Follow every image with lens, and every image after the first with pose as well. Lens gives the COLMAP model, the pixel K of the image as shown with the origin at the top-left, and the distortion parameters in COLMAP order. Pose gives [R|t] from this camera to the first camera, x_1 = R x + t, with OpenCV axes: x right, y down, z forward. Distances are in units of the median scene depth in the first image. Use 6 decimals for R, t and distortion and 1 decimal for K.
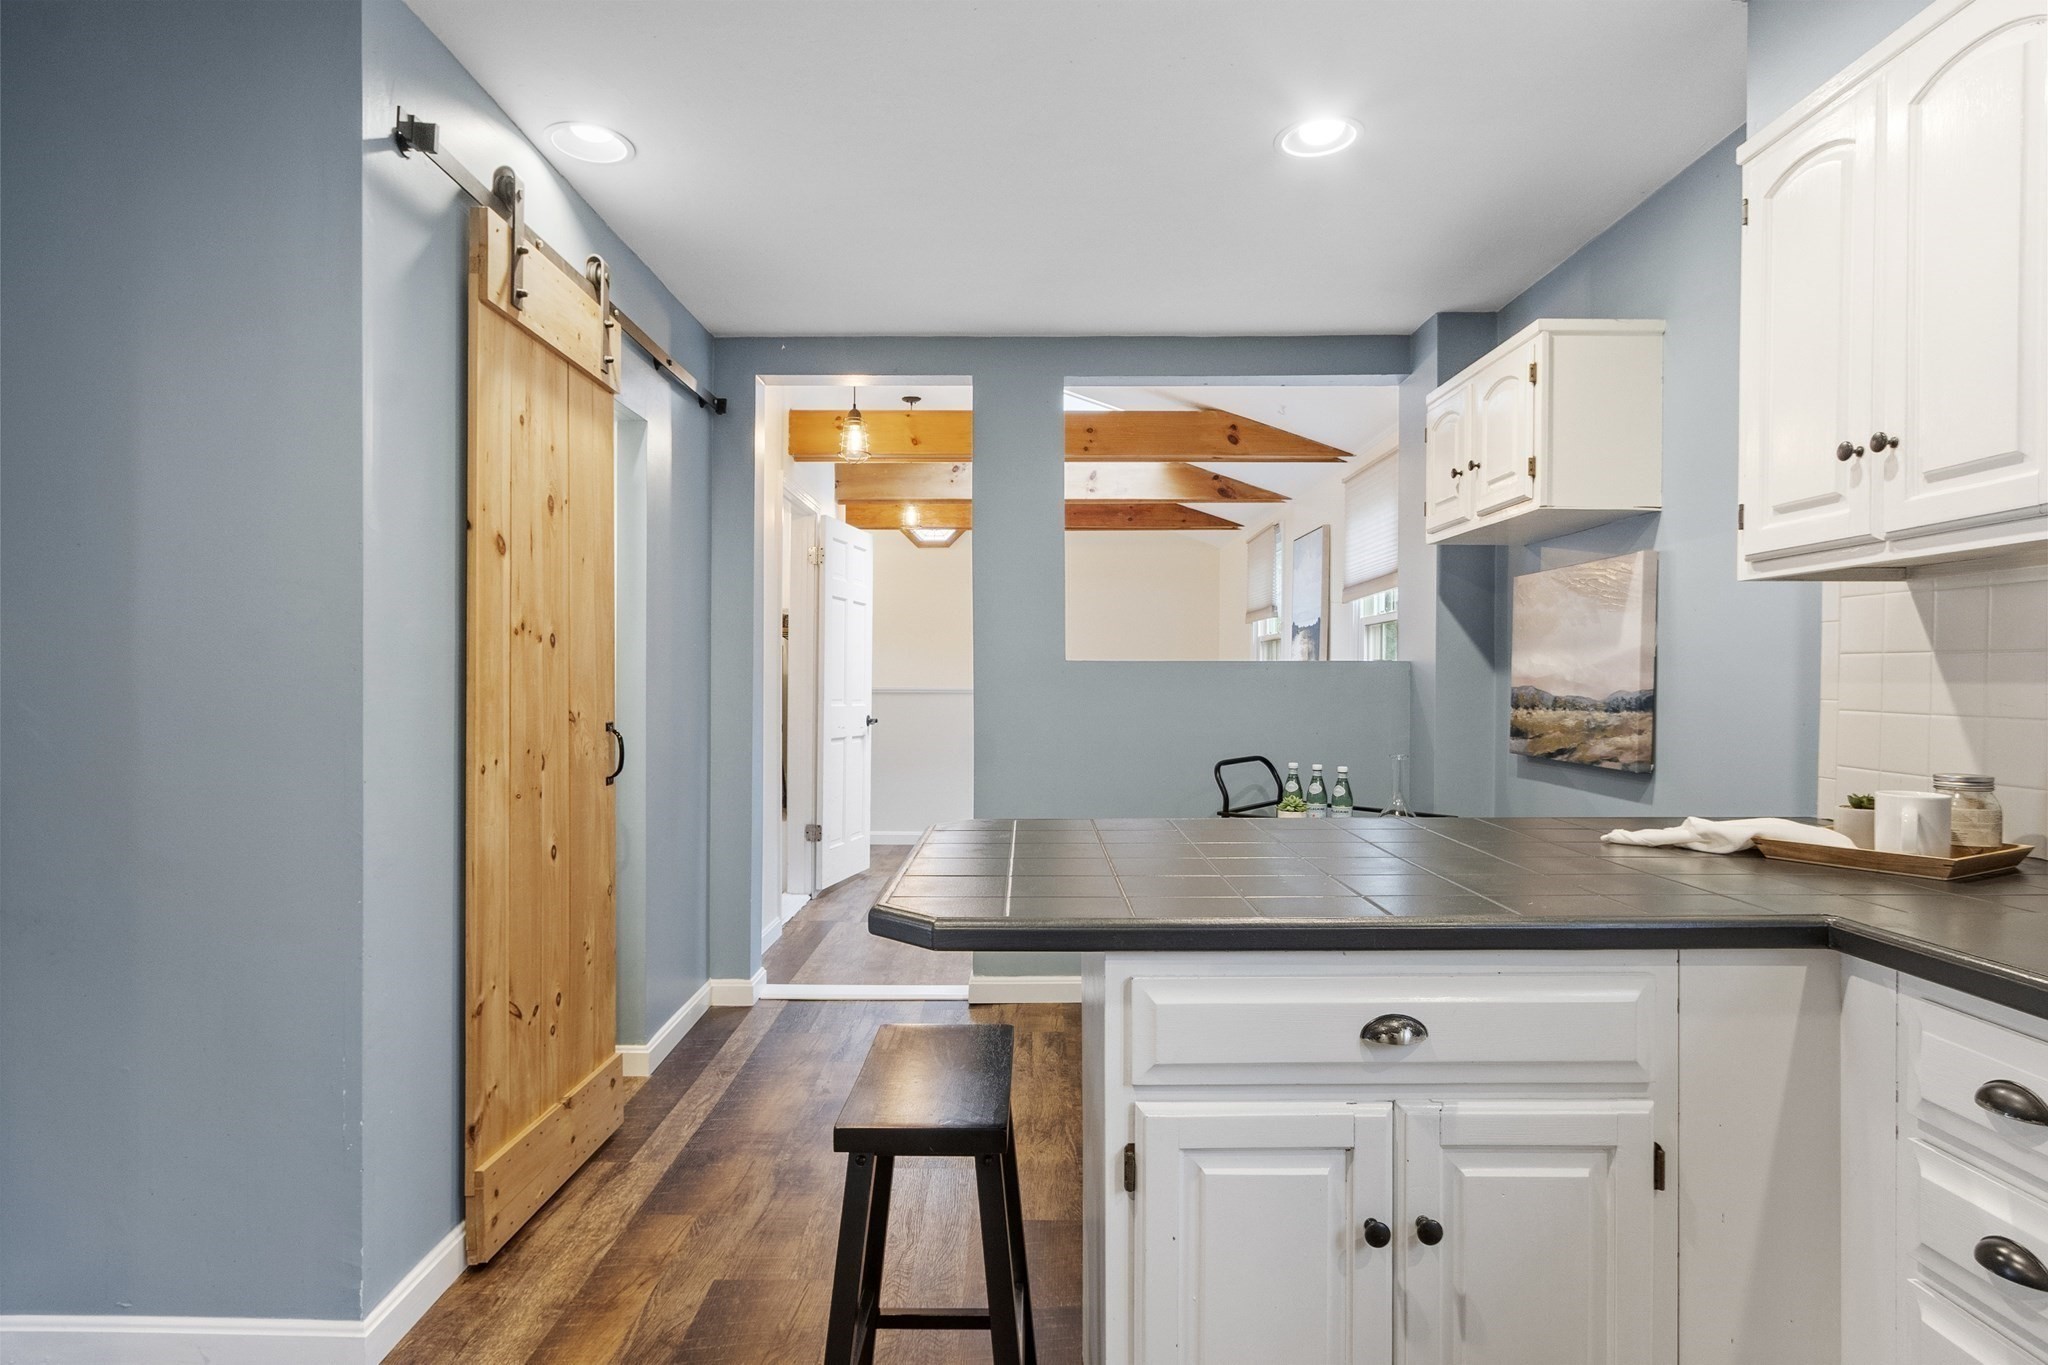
lens RADIAL K [[1081.9, 0, 1019.1], [0, 1081.9, 686.8], [0, 0, 1]] dist [0.006096, -0.001694]
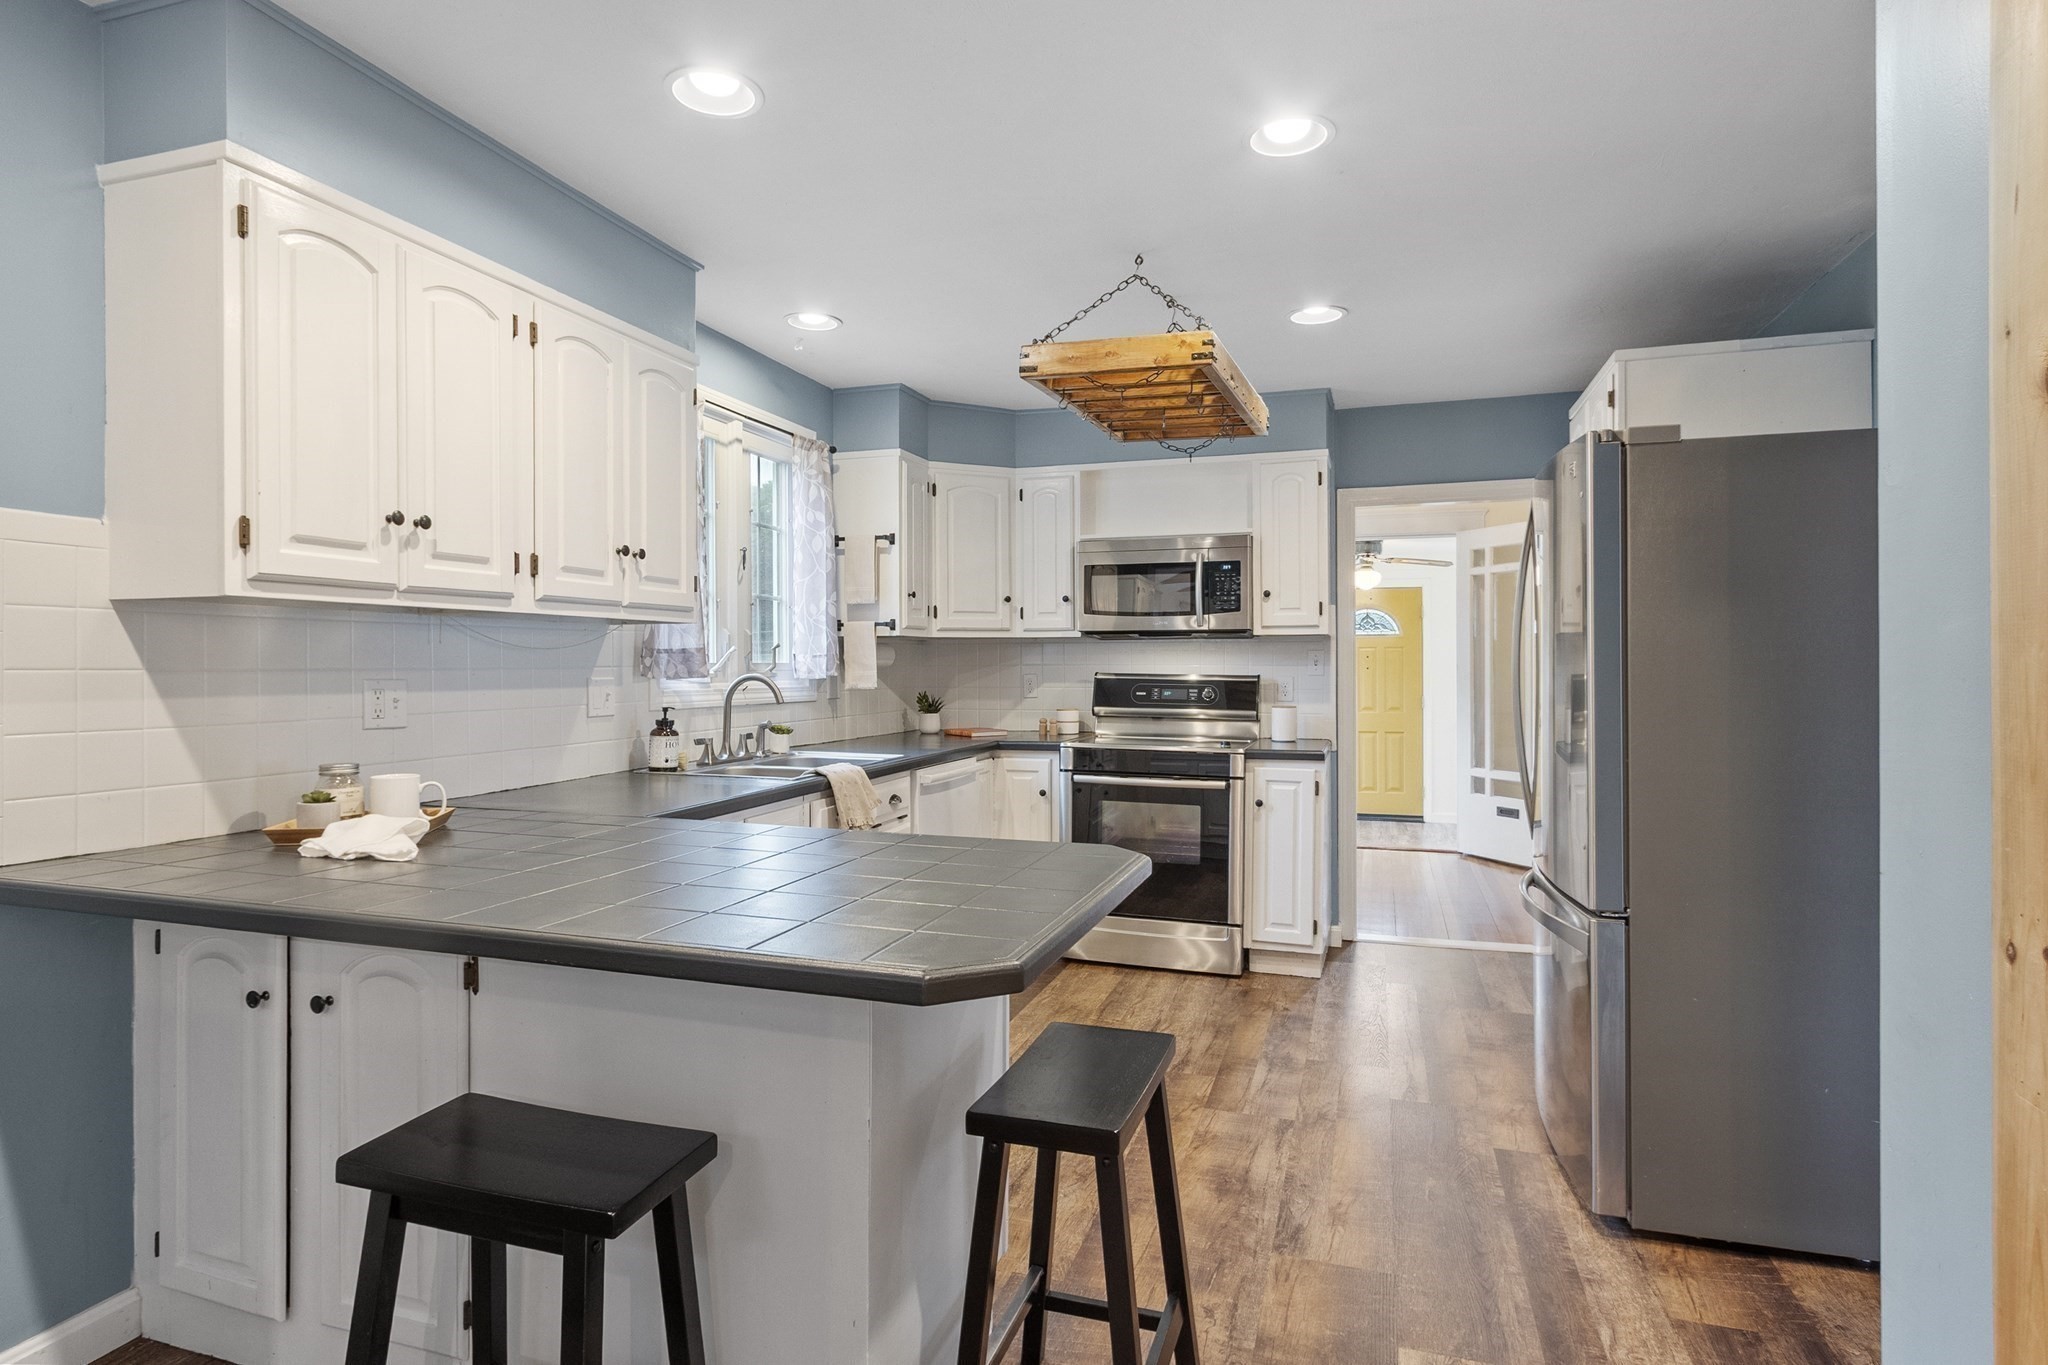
lens RADIAL K [[1081.9, 0, 1012.5], [0, 1081.9, 664.1], [0, 0, 1]] dist [0.006096, -0.001694]
pose [[-0.950229, -0.000942, 0.311551, -0.201779], [0.002030, 0.999955, 0.009216, -0.031460], [-0.311545, 0.009389, -0.950185, 1.190522]]
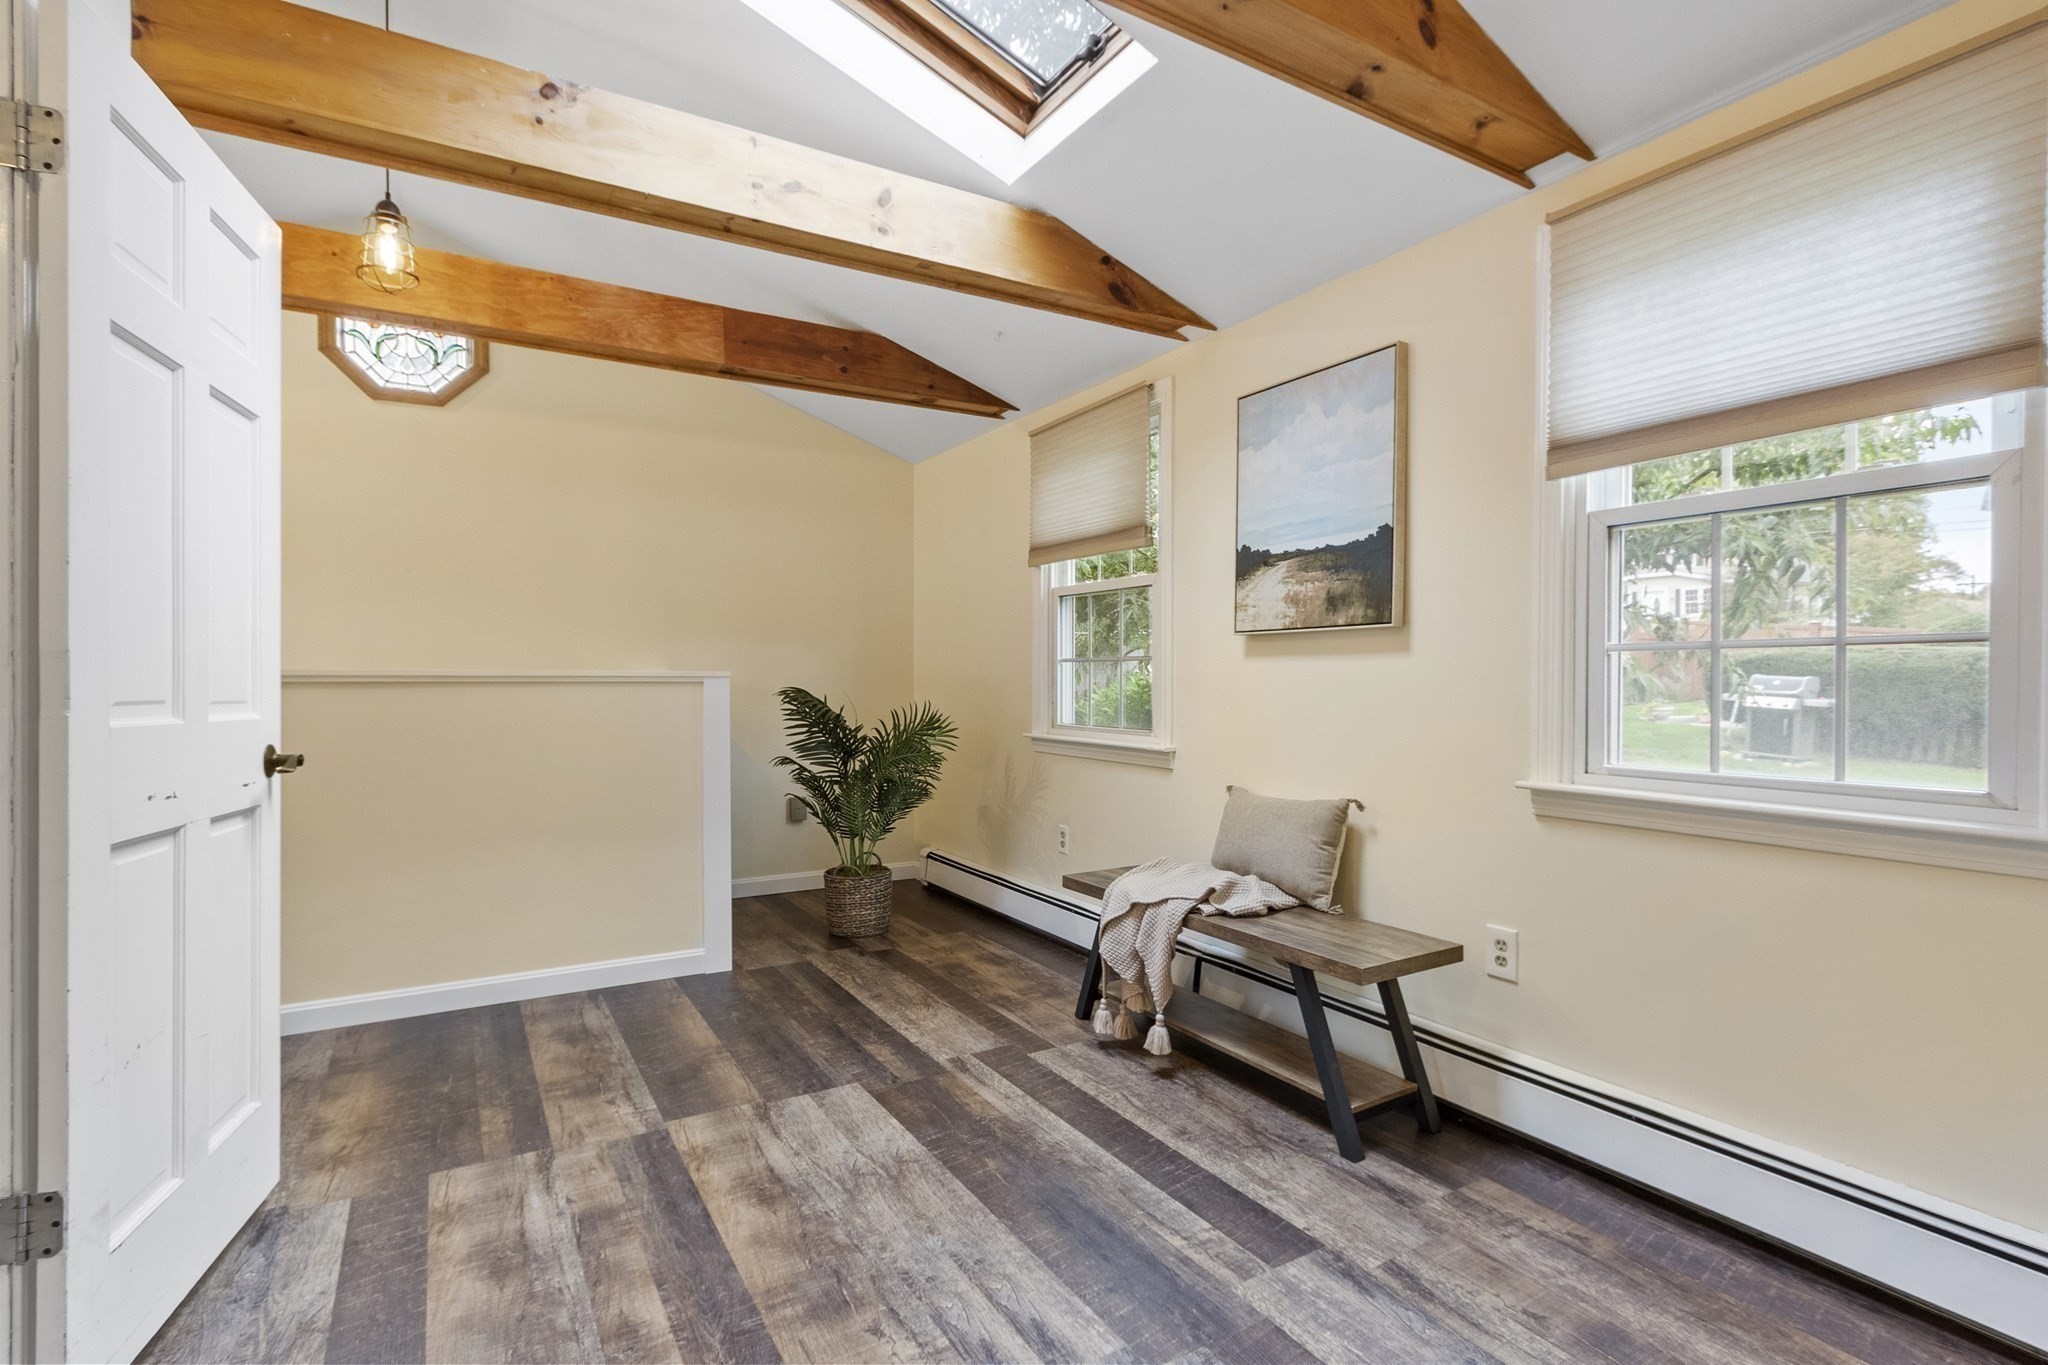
lens RADIAL K [[964.8, 0, 1010.8], [0, 964.8, 692.1], [0, 0, 1]] dist [0.004170, -0.000085]
pose [[0.860152, -0.011595, 0.509906, -0.217351], [0.005448, 0.999893, 0.013547, 0.014080], [-0.510009, -0.008874, 0.860123, 1.431146]]
